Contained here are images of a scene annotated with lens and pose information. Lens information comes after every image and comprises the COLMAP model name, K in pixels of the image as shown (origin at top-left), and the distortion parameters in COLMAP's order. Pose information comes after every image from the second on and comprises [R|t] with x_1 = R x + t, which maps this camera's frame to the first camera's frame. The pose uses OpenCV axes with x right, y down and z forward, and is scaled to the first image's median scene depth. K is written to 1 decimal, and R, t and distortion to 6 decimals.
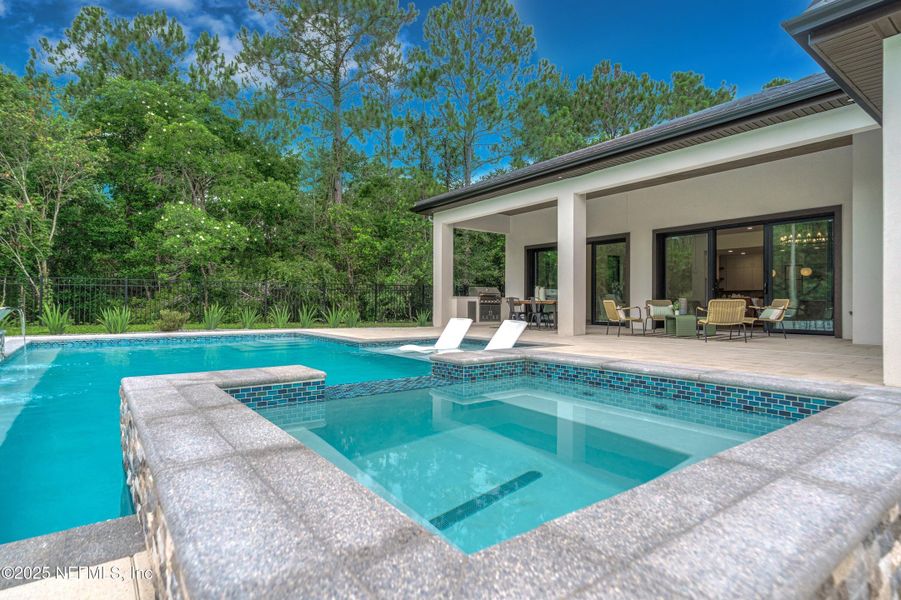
lens RADIAL K [[474.8, 0, 454.2], [0, 474.8, 295.7], [0, 0, 1]] dist [-0.001962, 0.000279]
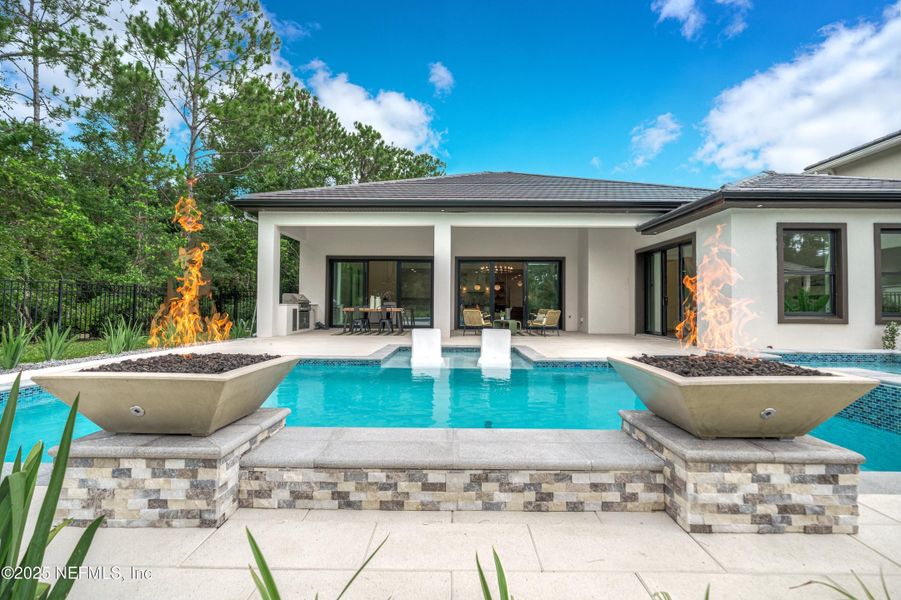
lens RADIAL K [[414.5, 0, 453.2], [0, 414.5, 298.6], [0, 0, 1]] dist [-0.002114, 0.000202]
pose [[0.622937, 0.012706, 0.782169, -0.423777], [-0.018746, 0.999823, -0.001312, -0.013376], [-0.782047, -0.013846, 0.623065, 0.216935]]
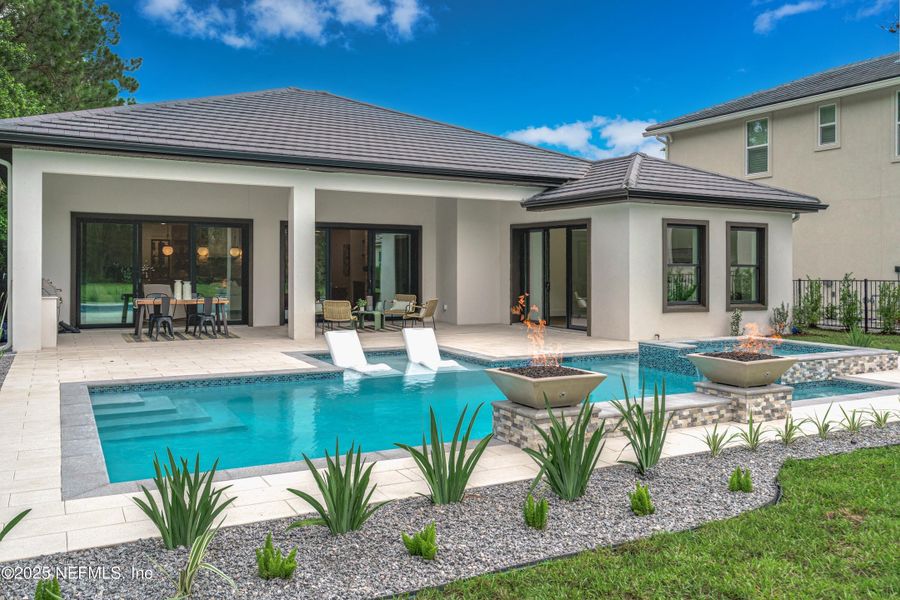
lens RADIAL K [[736.9, 0, 449.1], [0, 736.9, 261.4], [0, 0, 1]] dist [0.008435, 0.002606]
pose [[0.164463, 0.004162, 0.986374, -0.806975], [-0.027283, 0.999628, 0.000331, -0.054299], [-0.986006, -0.026966, 0.164516, 0.350313]]
